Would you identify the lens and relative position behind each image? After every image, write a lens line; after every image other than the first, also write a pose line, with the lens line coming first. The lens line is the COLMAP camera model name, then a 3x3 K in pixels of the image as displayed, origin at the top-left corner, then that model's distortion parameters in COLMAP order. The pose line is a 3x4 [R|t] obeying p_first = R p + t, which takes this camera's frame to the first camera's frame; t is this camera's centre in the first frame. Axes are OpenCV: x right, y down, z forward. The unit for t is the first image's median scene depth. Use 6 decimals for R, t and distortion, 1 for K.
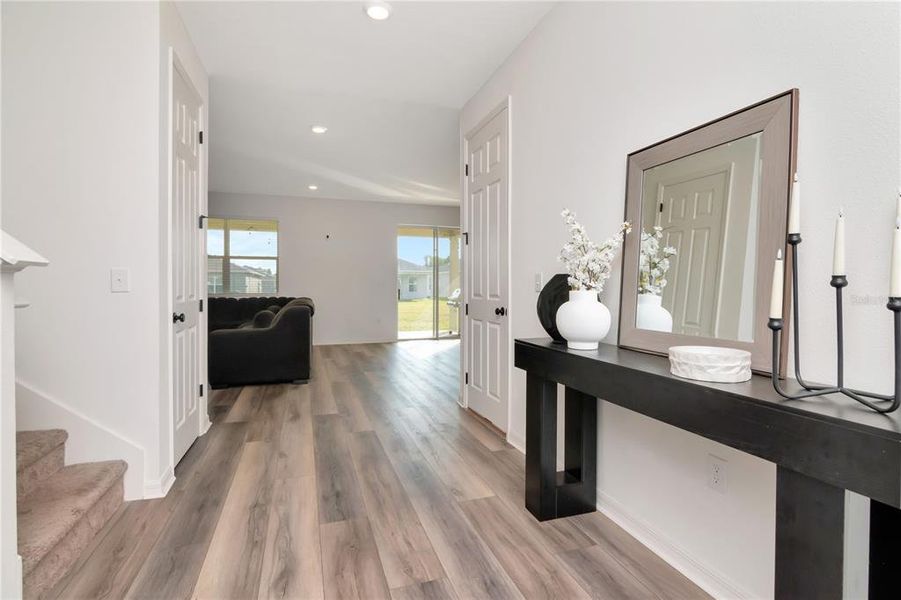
lens RADIAL K [[434.8, 0, 448.8], [0, 434.8, 290.5], [0, 0, 1]] dist [-0.002968, -0.000222]
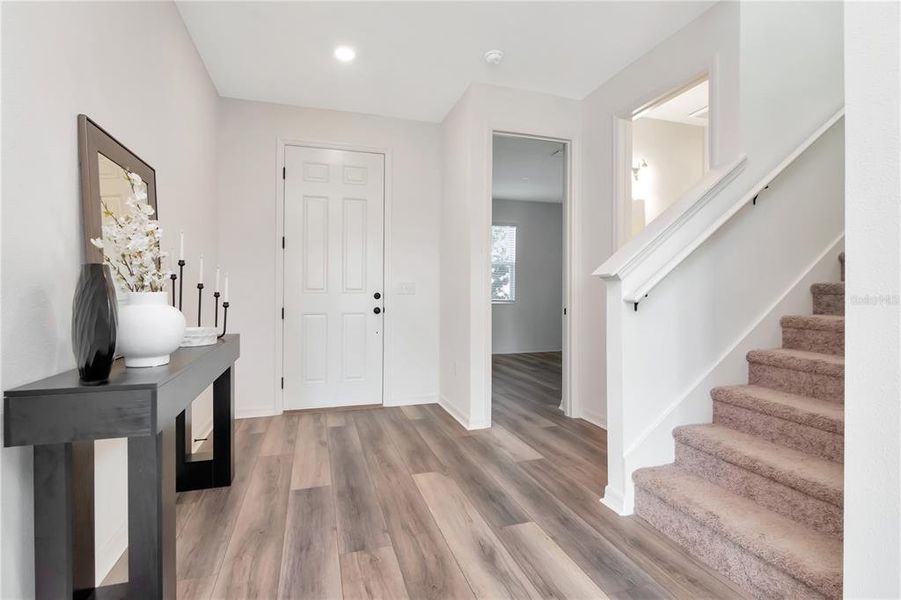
lens RADIAL K [[434.8, 0, 448.8], [0, 434.8, 290.5], [0, 0, 1]] dist [-0.002968, -0.000222]
pose [[-0.999730, -0.000694, 0.023218, -0.287197], [-0.000562, 0.999984, 0.005714, -0.007586], [-0.023221, 0.005700, -0.999714, 1.969602]]
